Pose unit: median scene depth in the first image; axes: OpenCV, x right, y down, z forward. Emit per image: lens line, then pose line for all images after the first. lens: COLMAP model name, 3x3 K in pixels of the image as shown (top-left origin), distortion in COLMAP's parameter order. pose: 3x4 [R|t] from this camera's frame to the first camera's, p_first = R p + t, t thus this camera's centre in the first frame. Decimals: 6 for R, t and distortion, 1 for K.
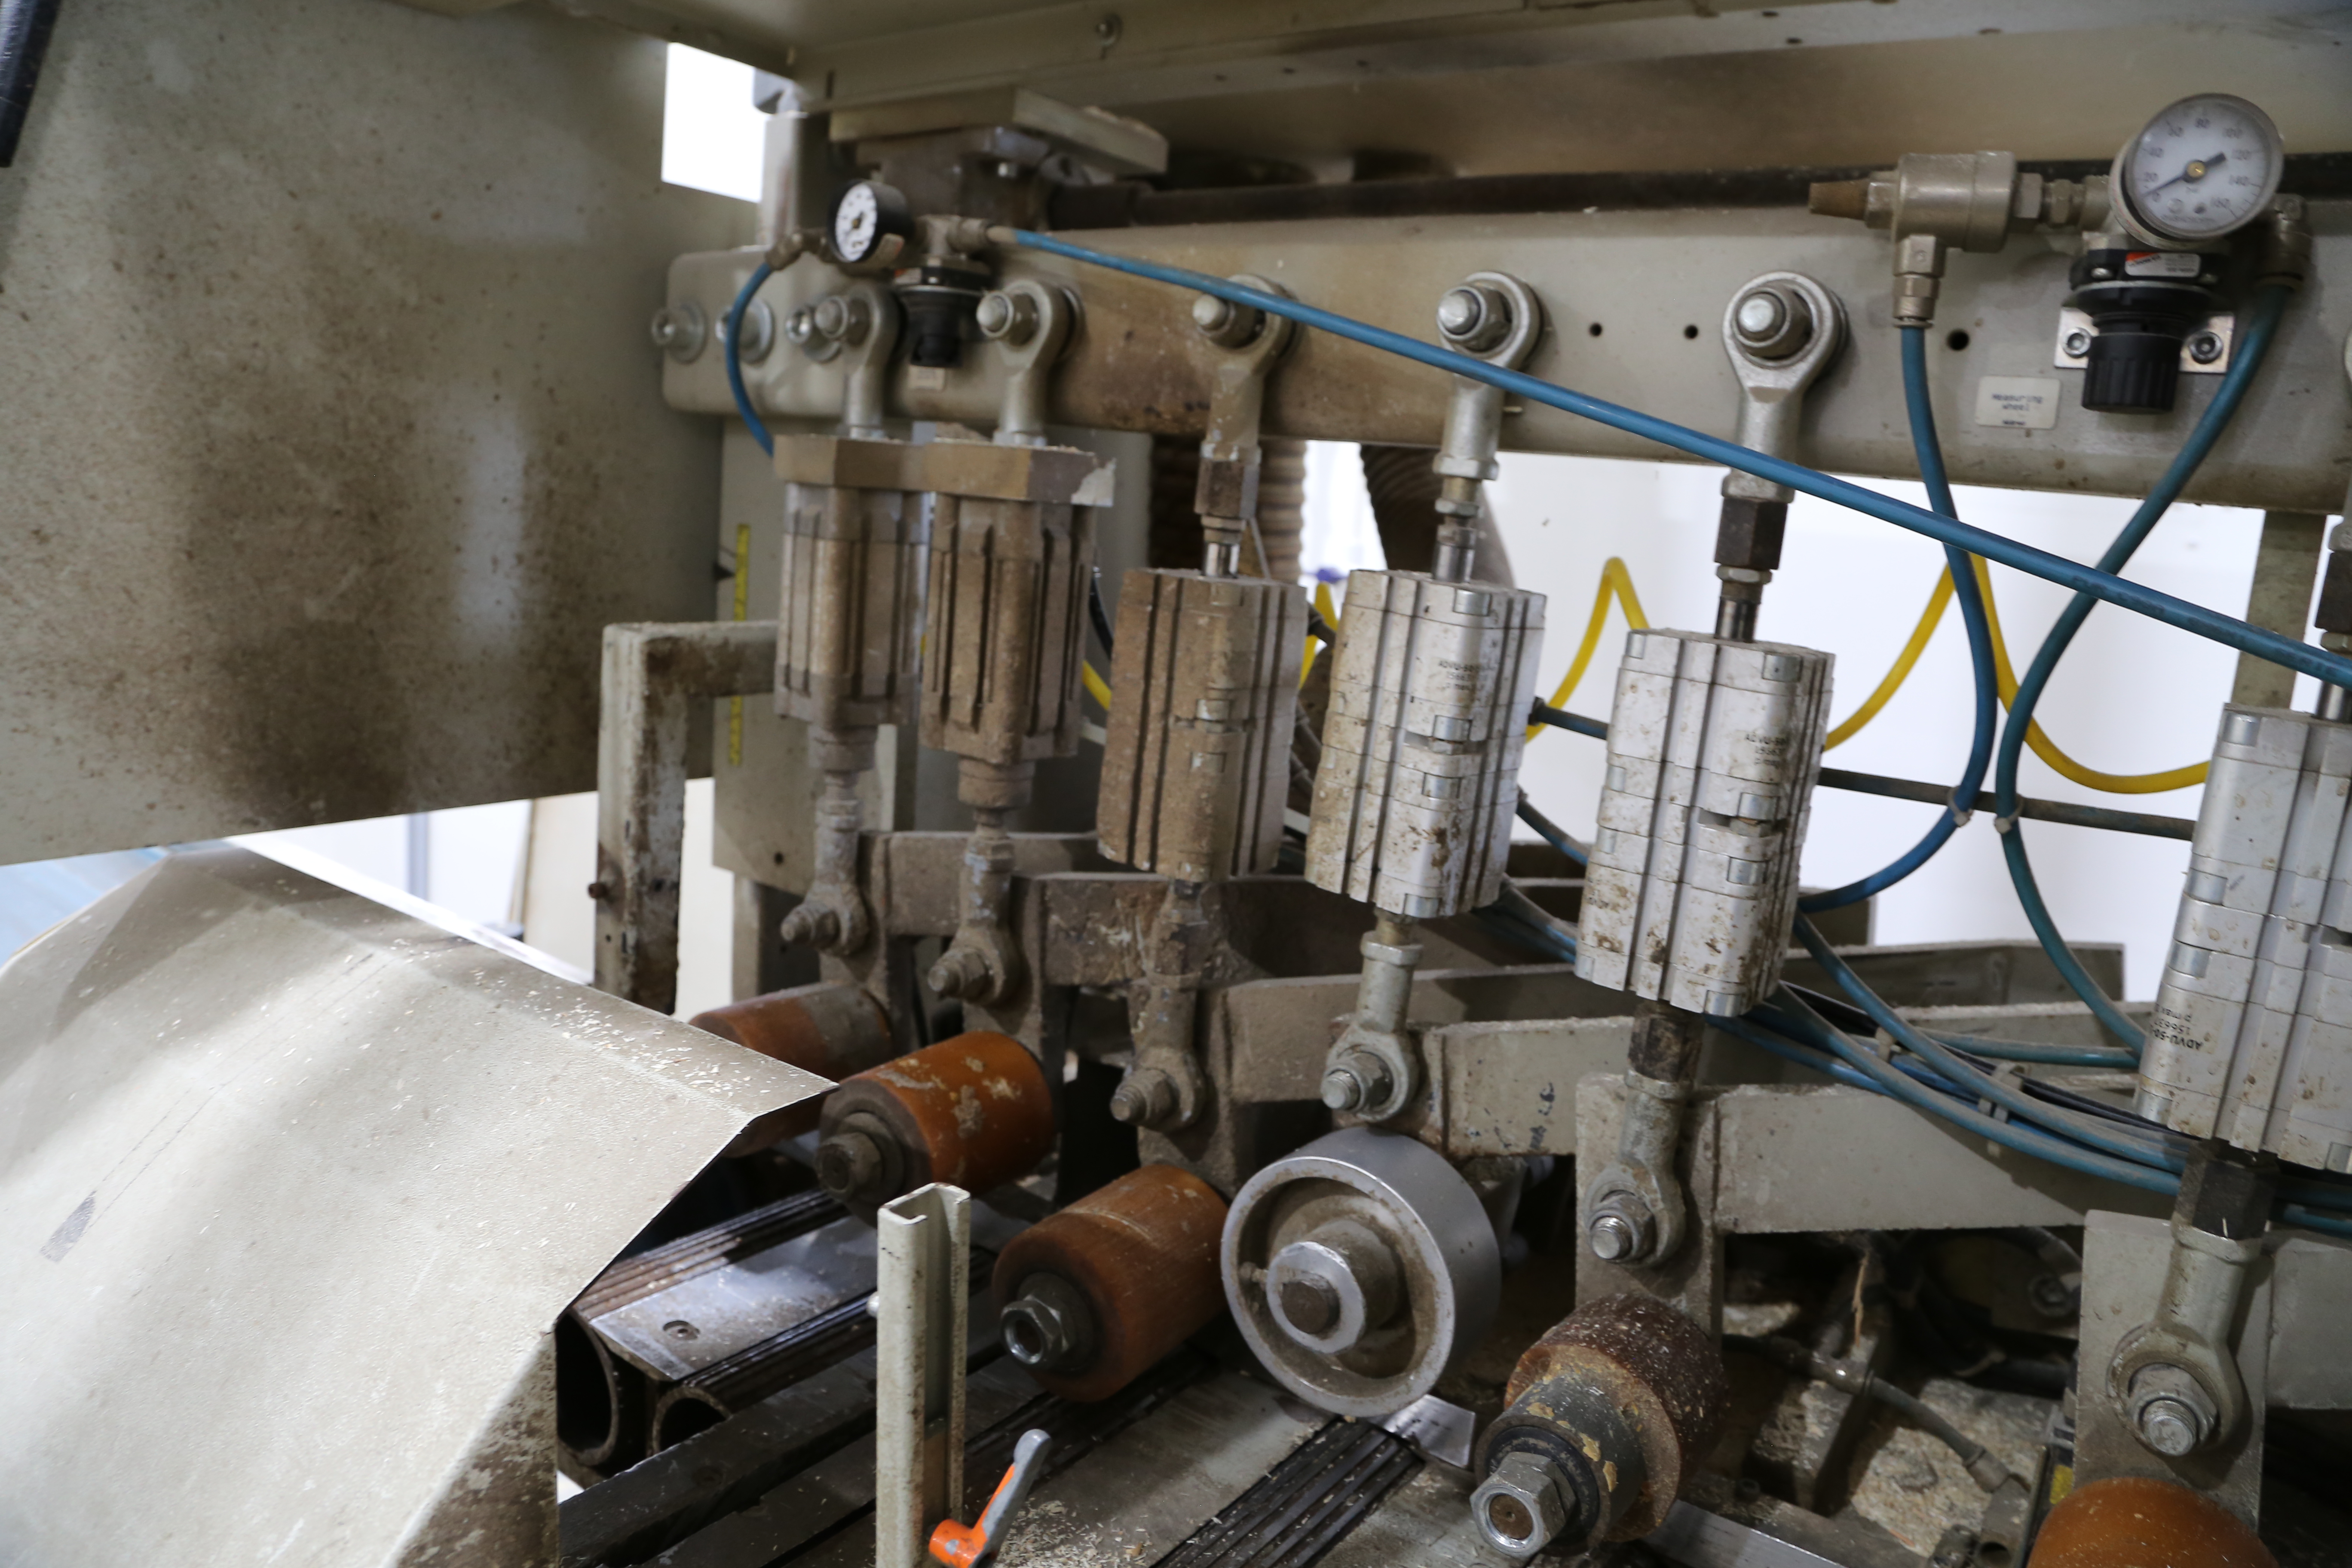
lens RADIAL K [[1614.3, 0, 1110.4], [0, 1614.3, 733.6], [0, 0, 1]] dist [0.004239, -0.112214]
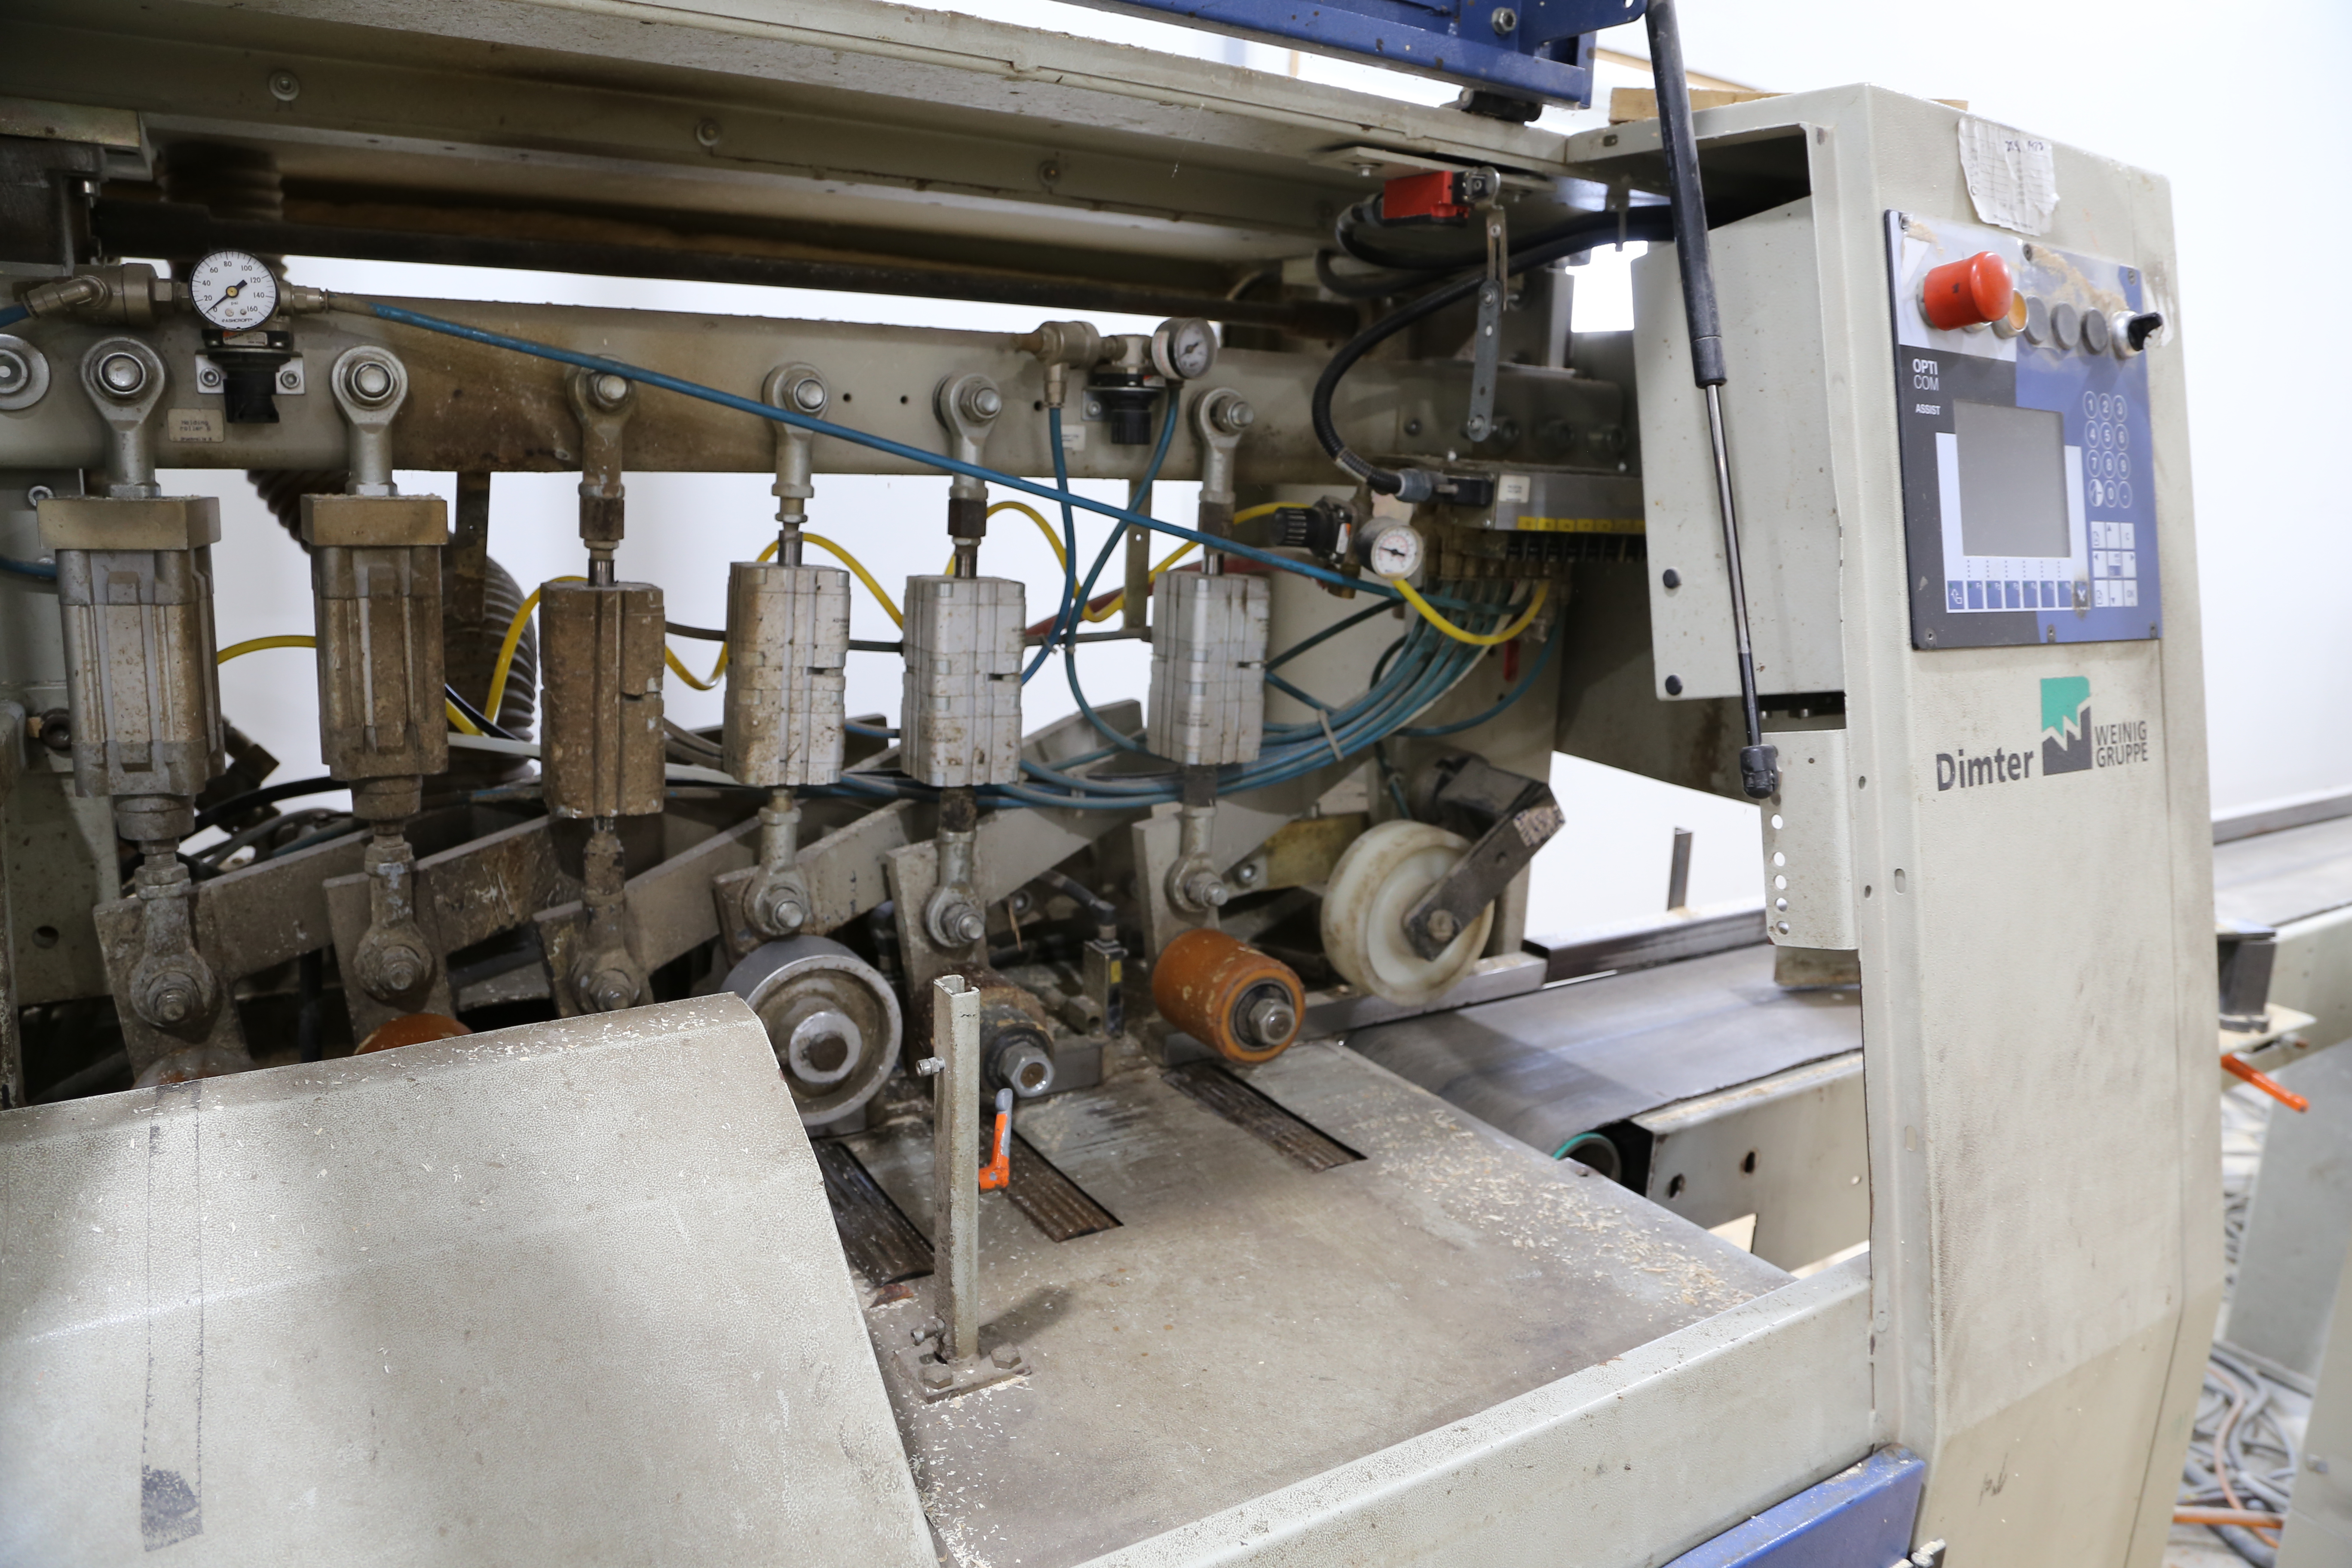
lens RADIAL K [[1572.8, 0, 1176.0], [0, 1572.8, 784.0], [0, 0, 1]] dist [-0.117717, 0.055806]
pose [[0.368462, -0.261830, 0.892010, -1.068473], [0.137030, 0.964334, 0.226456, -0.188131], [-0.919488, 0.038791, 0.391199, 0.113650]]
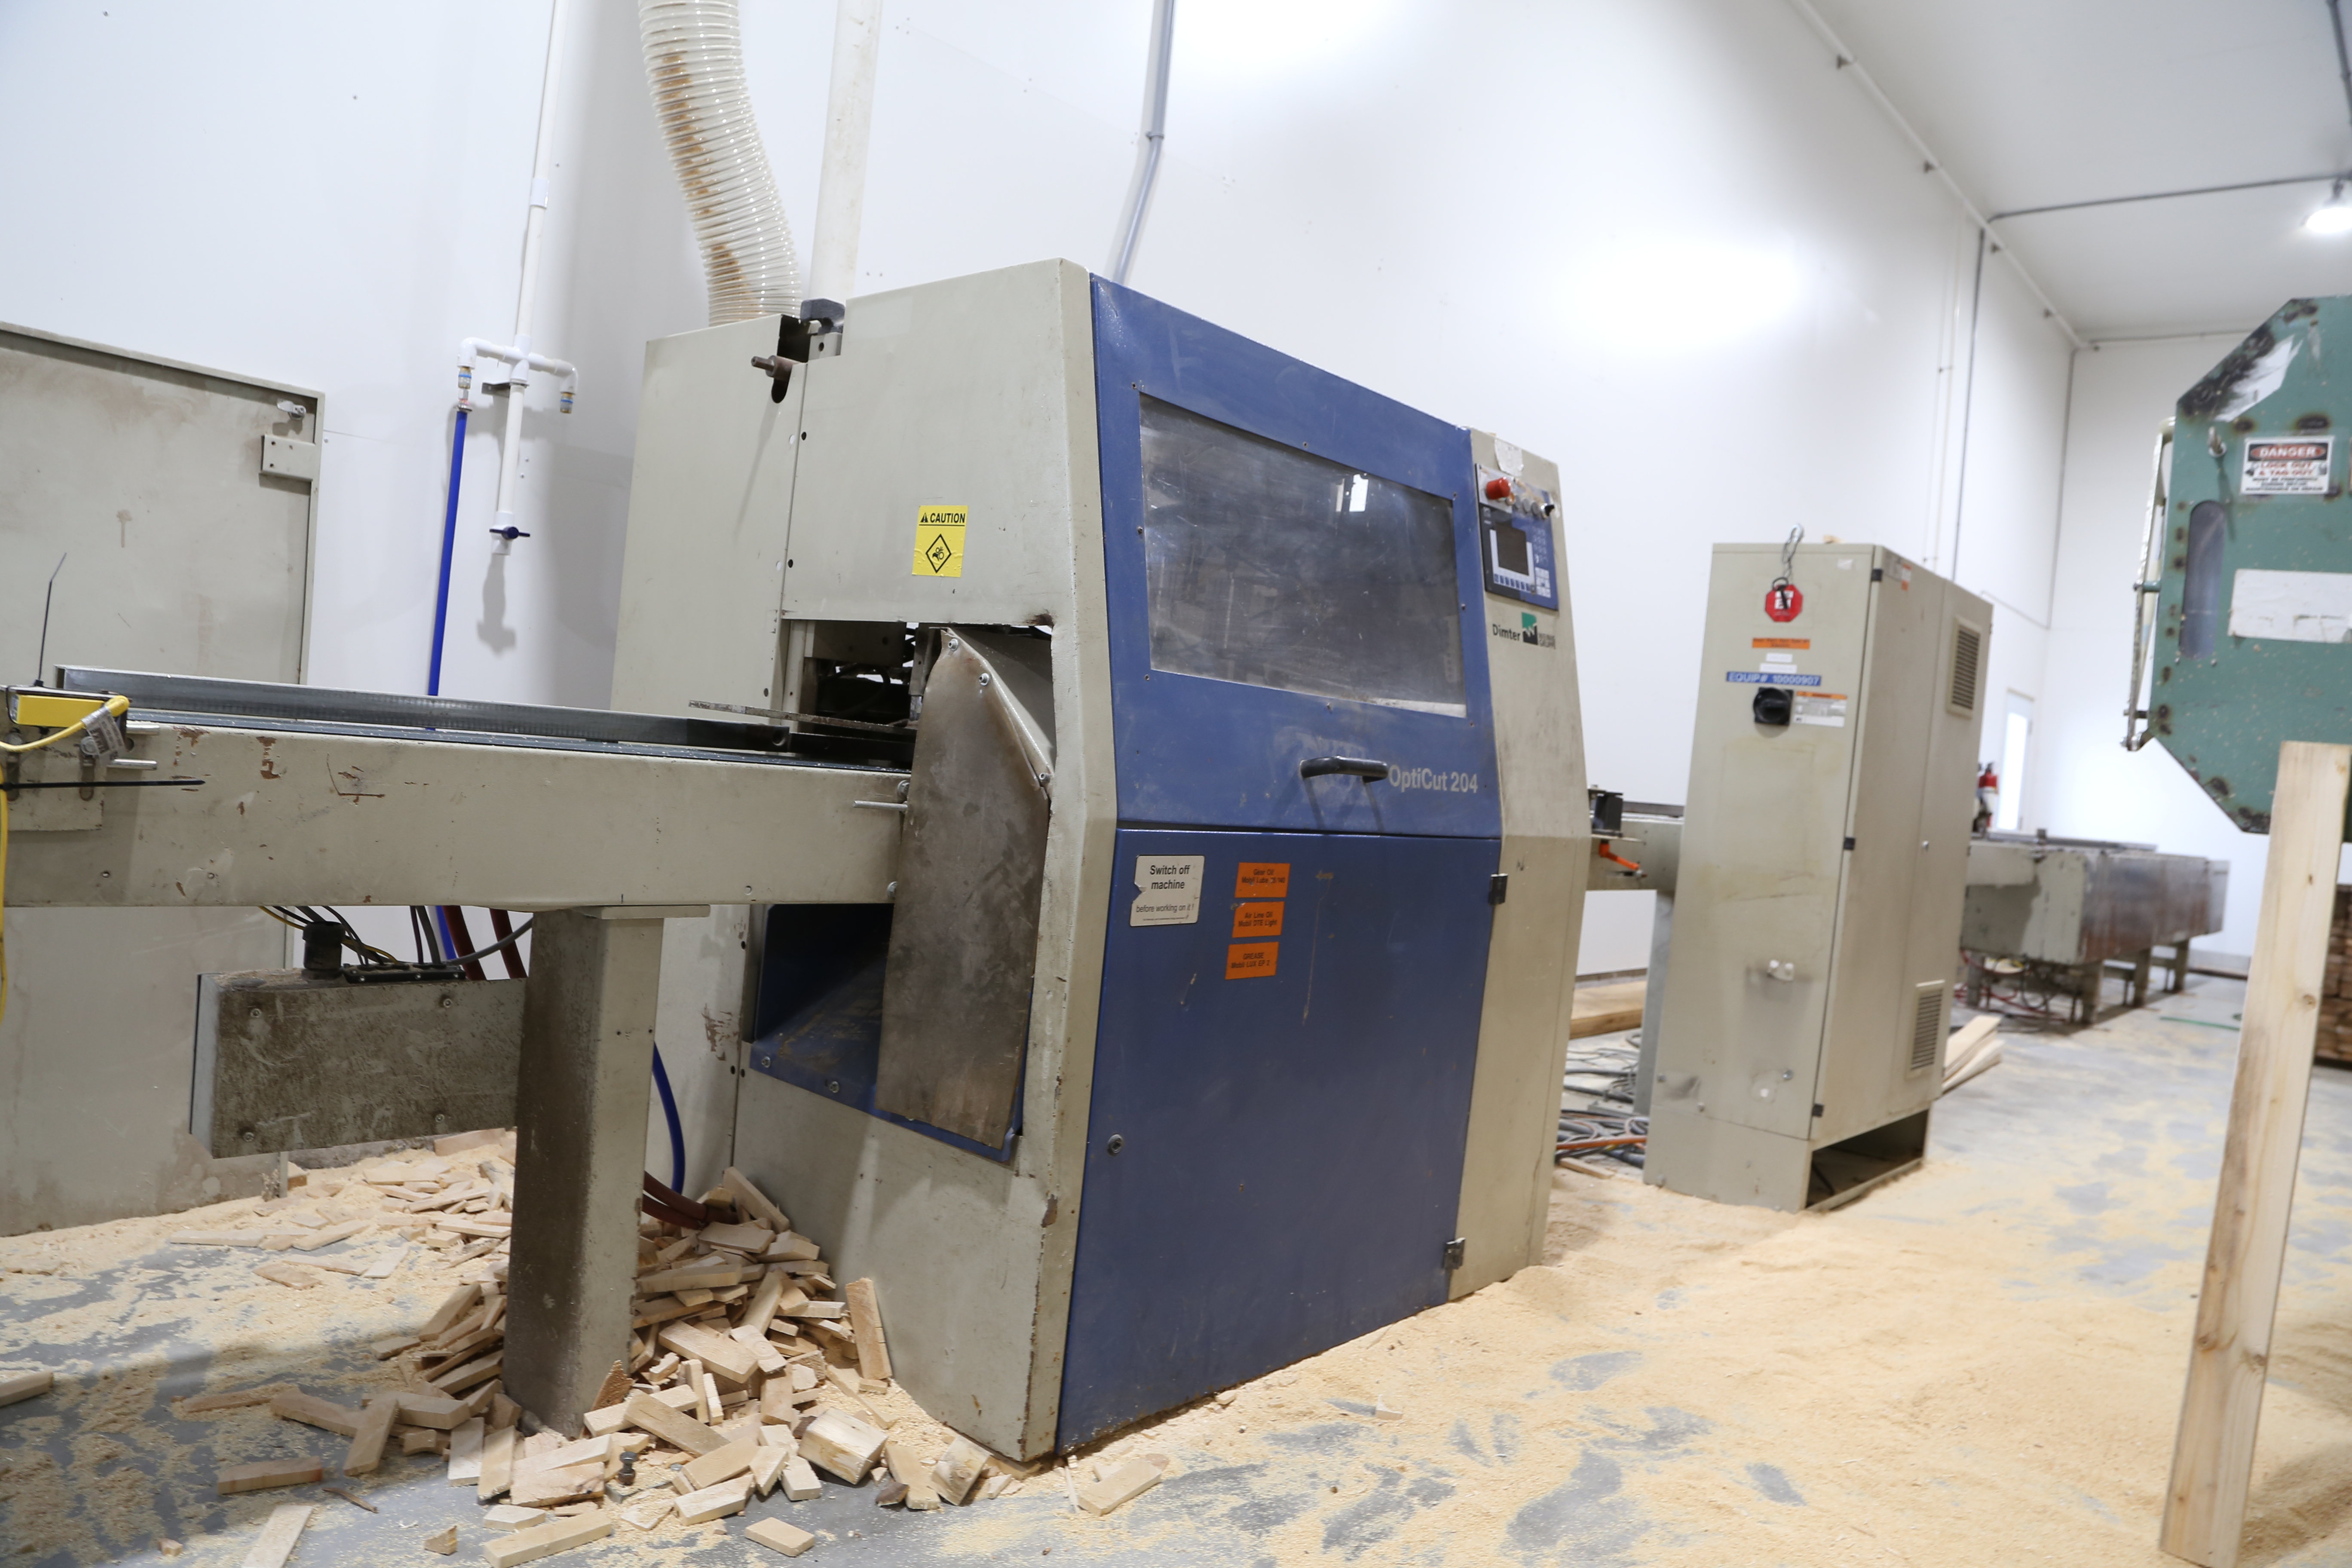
lens RADIAL K [[1604.6, 0, 1176.0], [0, 1604.6, 784.0], [0, 0, 1]] dist [-0.125489, 0.066728]
pose [[0.084367, -0.101098, 0.991293, -4.127175], [0.062688, 0.993407, 0.095978, 0.127375], [-0.994461, 0.054045, 0.090148, 0.521014]]
